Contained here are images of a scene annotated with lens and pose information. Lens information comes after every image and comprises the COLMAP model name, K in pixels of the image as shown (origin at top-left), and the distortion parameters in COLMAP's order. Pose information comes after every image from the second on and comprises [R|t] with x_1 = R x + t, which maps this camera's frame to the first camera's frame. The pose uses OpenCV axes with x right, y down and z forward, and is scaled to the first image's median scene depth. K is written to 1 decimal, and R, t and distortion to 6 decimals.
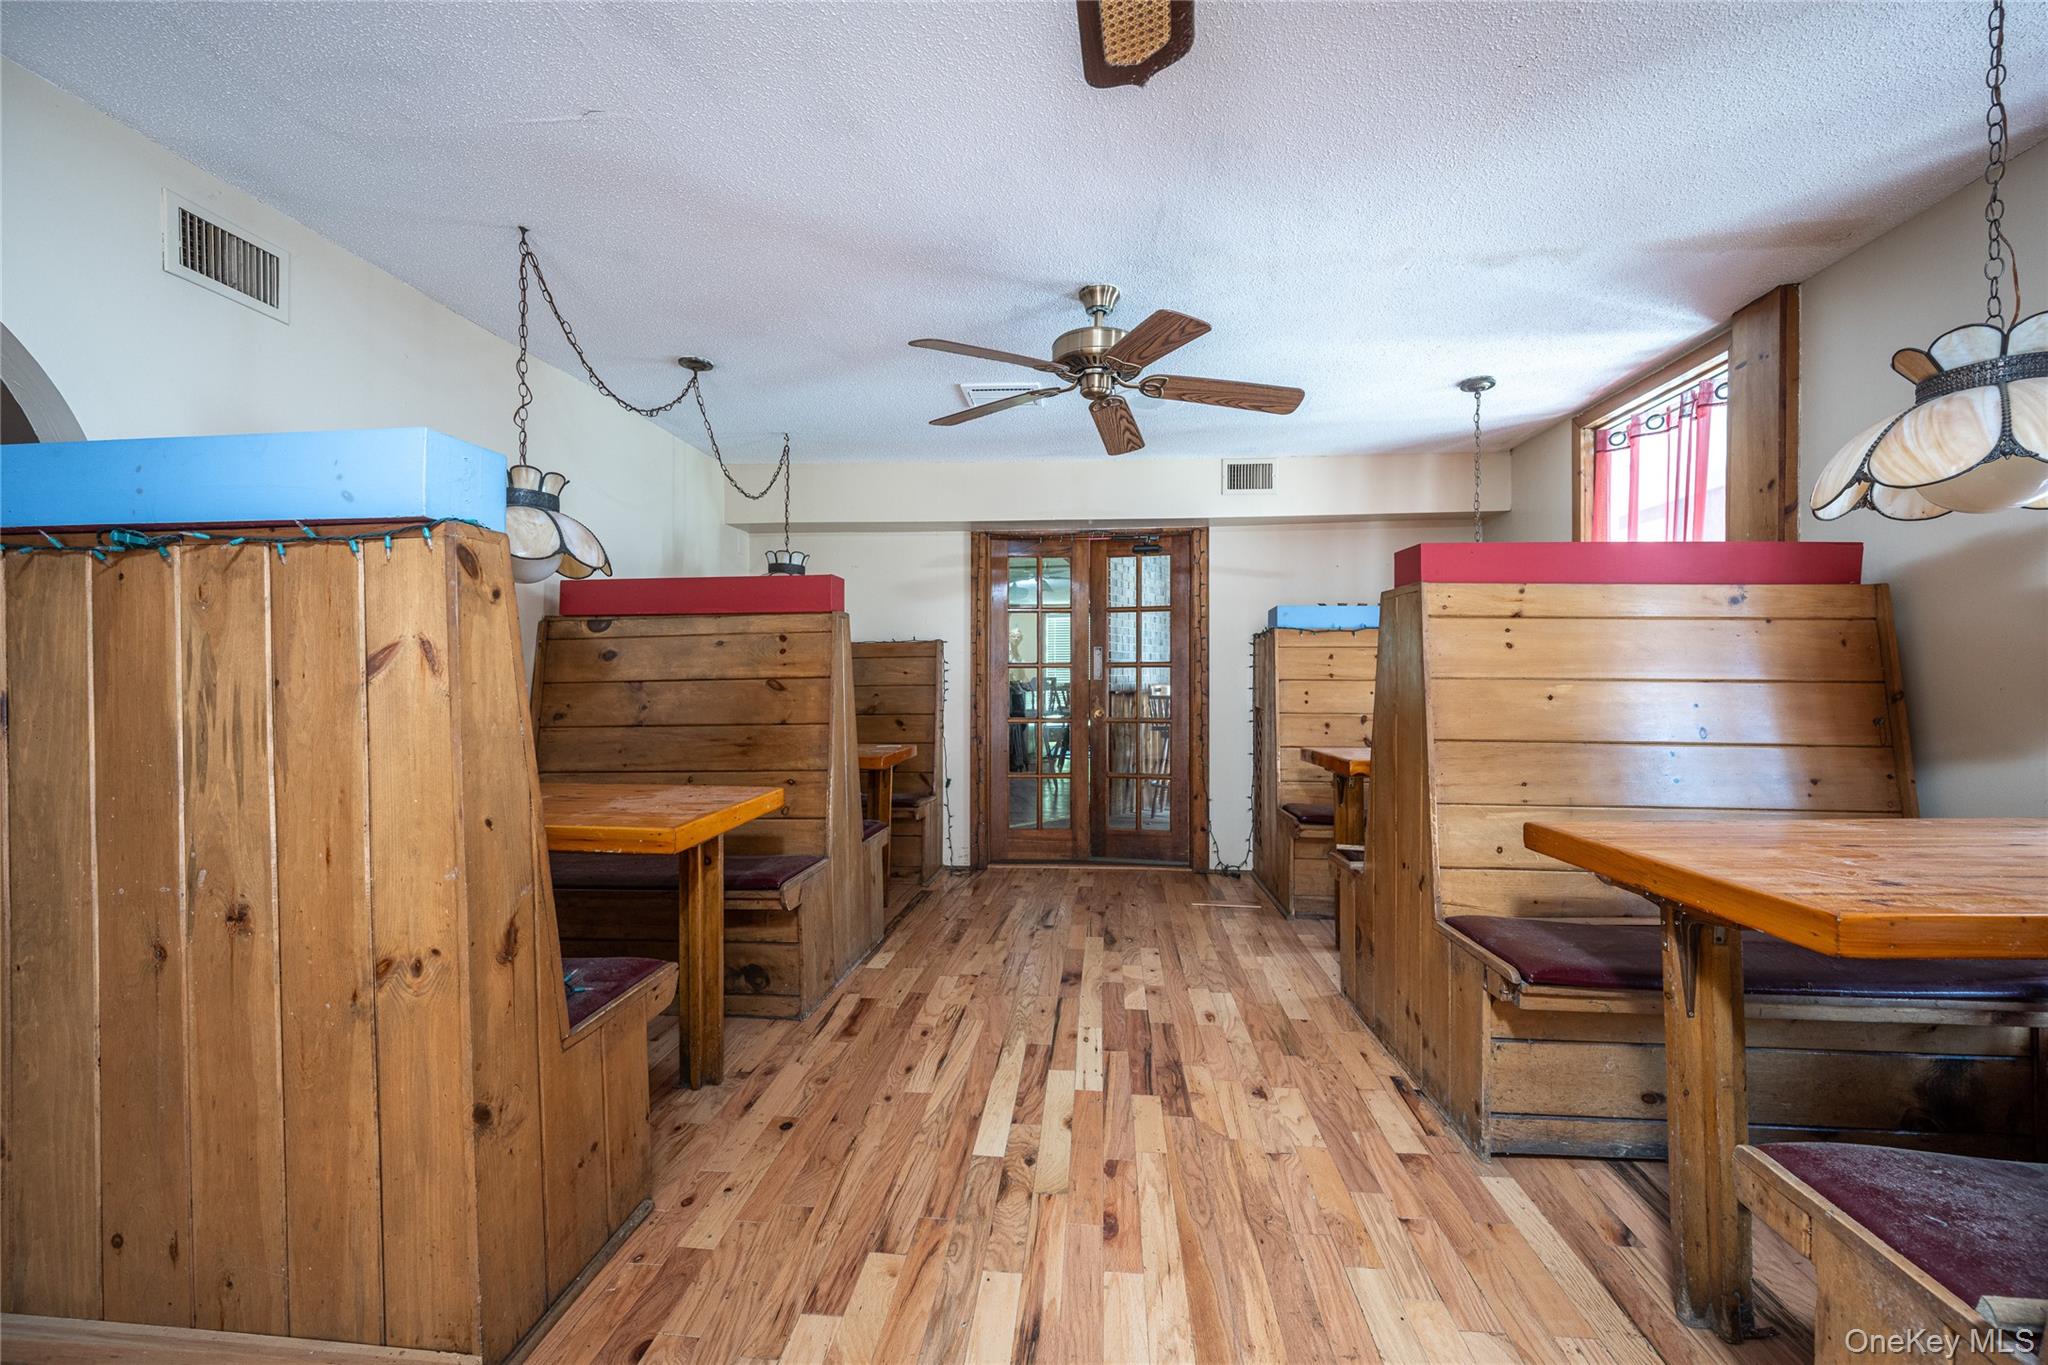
lens RADIAL K [[801.5, 0, 1026.8], [0, 801.5, 686.5], [0, 0, 1]] dist [0.003220, 0.000349]
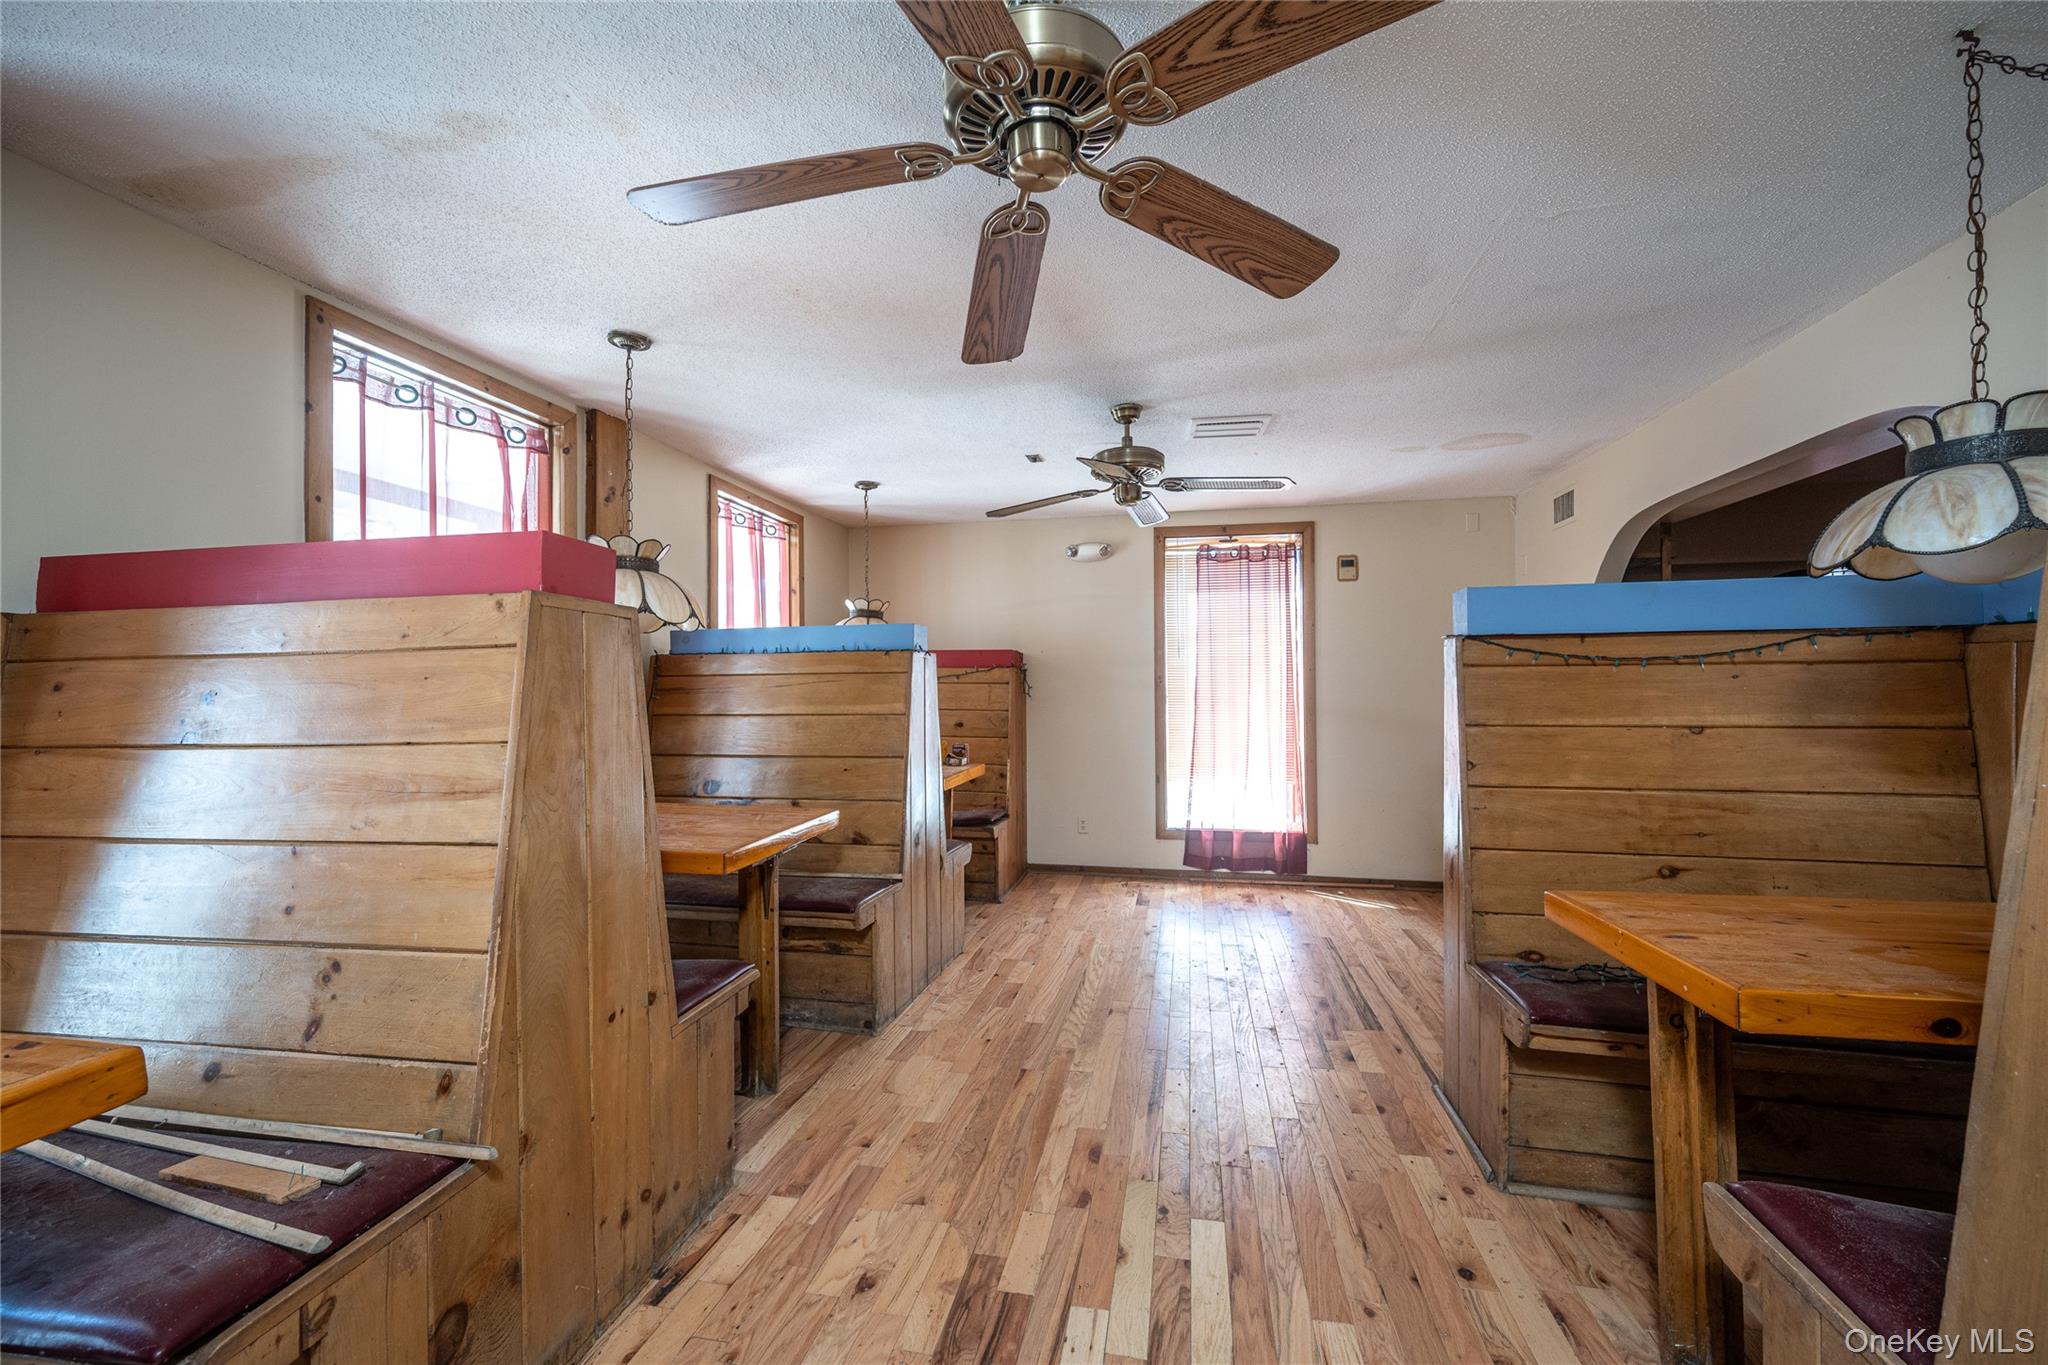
lens RADIAL K [[801.5, 0, 1026.7], [0, 801.5, 685.8], [0, 0, 1]] dist [0.003220, 0.000349]
pose [[-0.994119, 0.010327, 0.107804, 0.053959], [0.010342, 0.999946, -0.000421, -0.059130], [-0.107803, 0.000696, -0.994172, 1.850626]]
